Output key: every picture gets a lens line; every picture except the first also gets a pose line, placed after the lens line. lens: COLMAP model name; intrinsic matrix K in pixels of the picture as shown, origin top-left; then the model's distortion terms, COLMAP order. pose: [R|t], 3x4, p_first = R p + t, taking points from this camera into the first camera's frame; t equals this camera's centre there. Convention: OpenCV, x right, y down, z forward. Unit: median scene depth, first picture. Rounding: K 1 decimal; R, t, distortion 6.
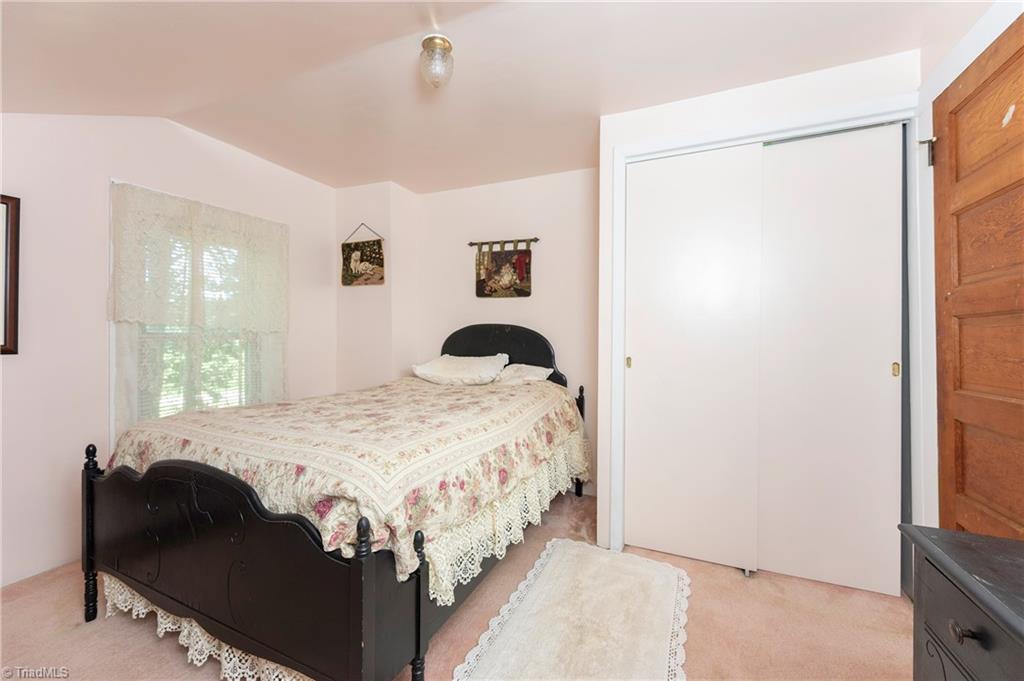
lens RADIAL K [[402.5, 0, 513.3], [0, 402.5, 334.8], [0, 0, 1]] dist [0.001068, -0.000415]
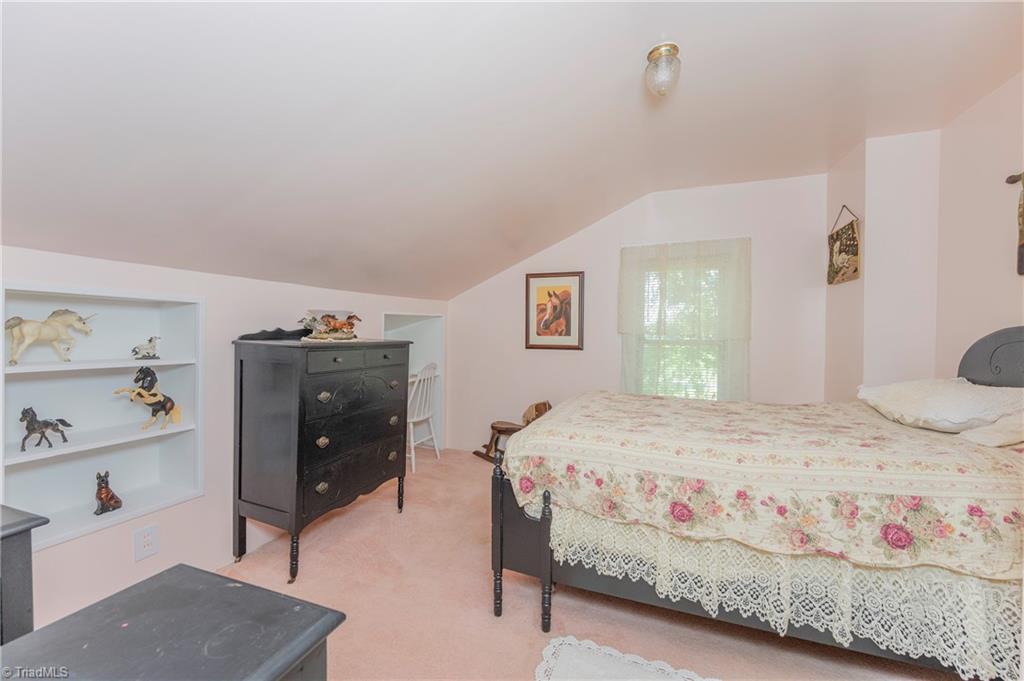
lens RADIAL K [[402.5, 0, 511.1], [0, 402.5, 338.6], [0, 0, 1]] dist [0.001068, -0.000415]
pose [[0.058240, 0.003316, -0.998297, 0.602521], [-0.007748, 0.999966, 0.002870, -0.010581], [0.998273, 0.007568, 0.058264, 0.443513]]
